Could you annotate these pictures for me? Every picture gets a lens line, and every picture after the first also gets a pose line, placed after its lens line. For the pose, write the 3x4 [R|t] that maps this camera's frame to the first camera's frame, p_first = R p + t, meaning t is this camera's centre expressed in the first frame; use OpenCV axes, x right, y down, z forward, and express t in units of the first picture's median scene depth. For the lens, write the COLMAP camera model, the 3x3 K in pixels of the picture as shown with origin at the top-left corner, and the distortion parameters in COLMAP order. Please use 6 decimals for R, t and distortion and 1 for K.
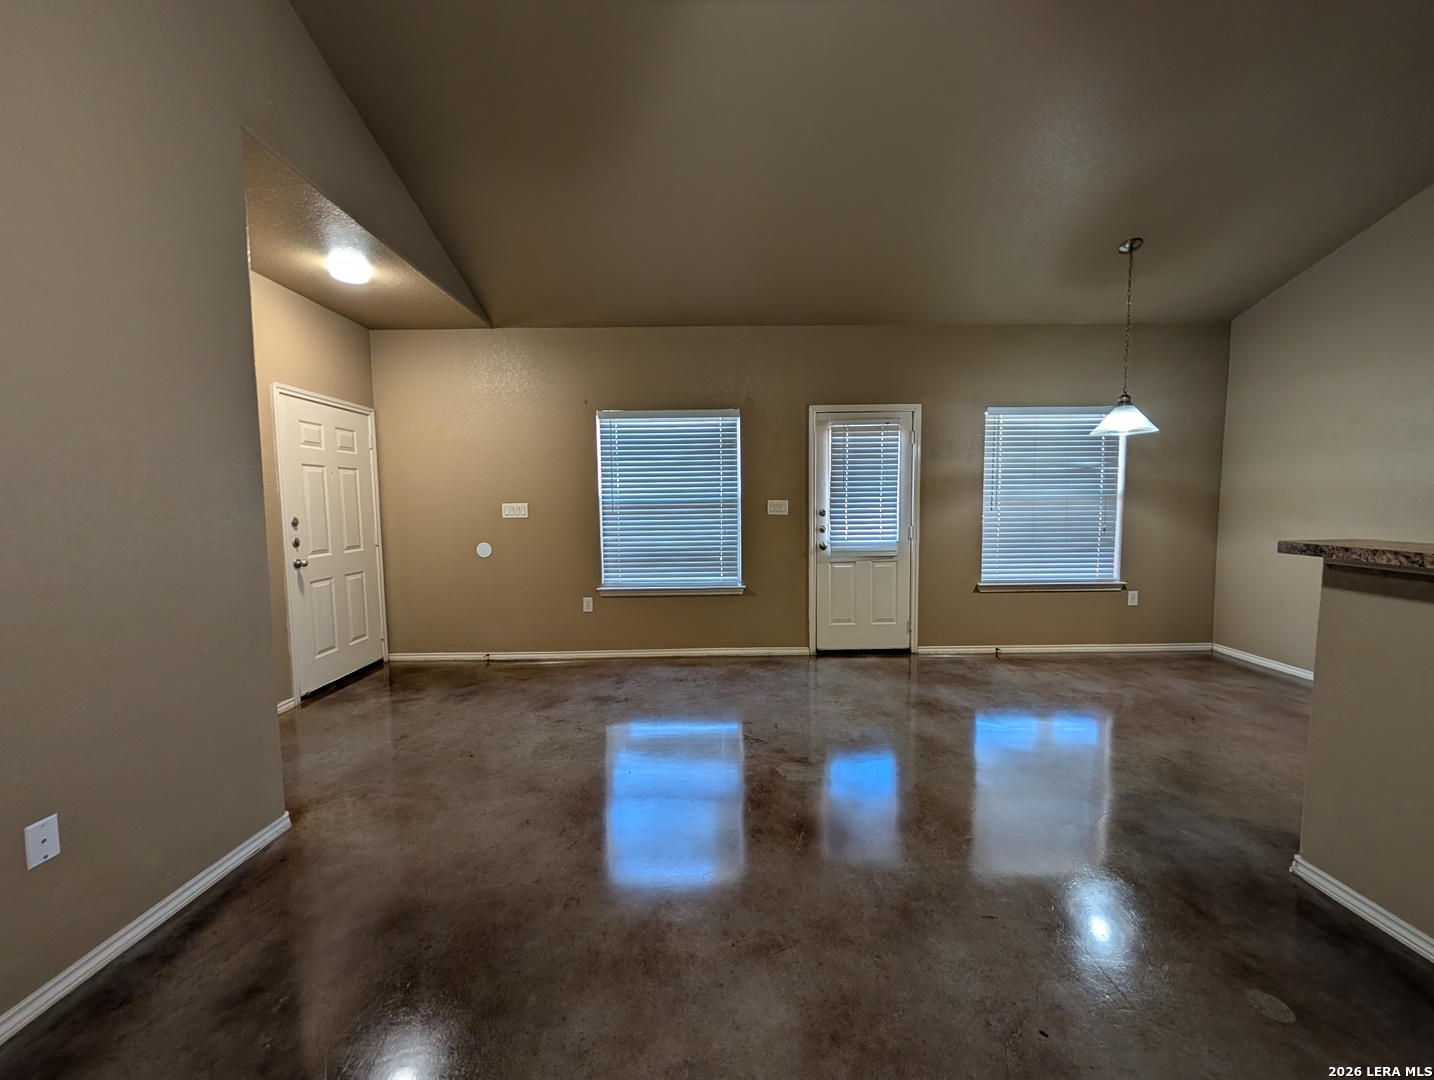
lens RADIAL K [[539.2, 0, 711.8], [0, 539.2, 542.5], [0, 0, 1]] dist [-0.001439, -0.000293]
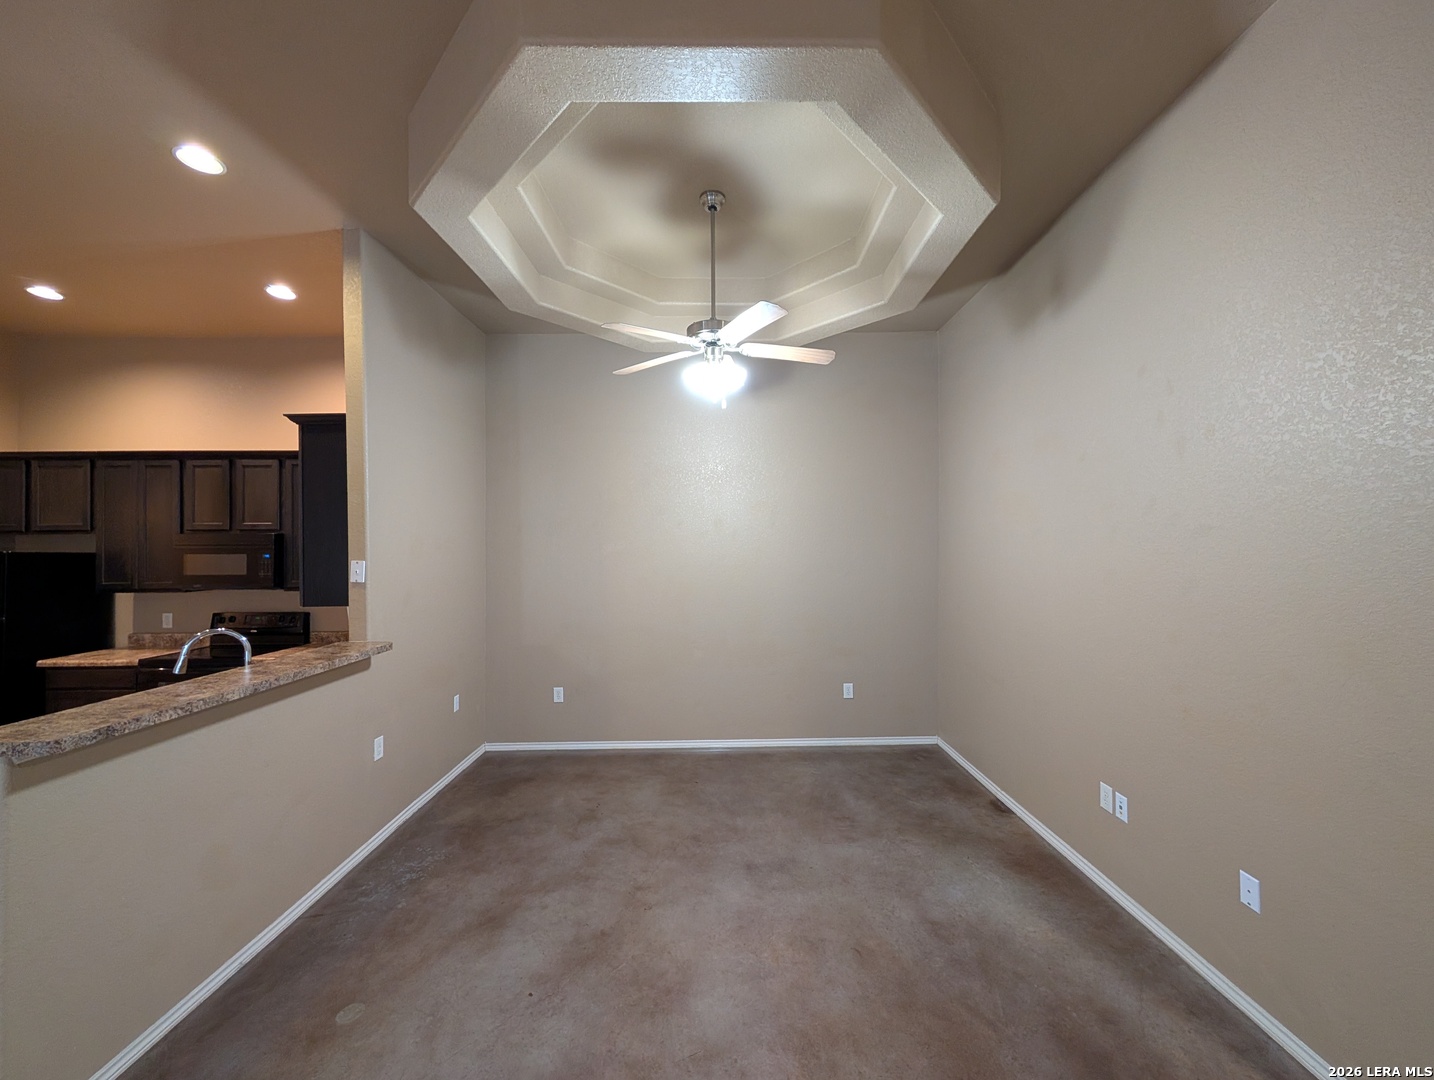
lens RADIAL K [[539.2, 0, 716.7], [0, 539.2, 543.9], [0, 0, 1]] dist [-0.001439, -0.000293]
pose [[-0.999751, 0.016861, -0.014590, 0.084511], [0.015731, 0.997108, 0.074351, -0.422919], [0.015802, 0.074103, -0.997125, 2.230851]]
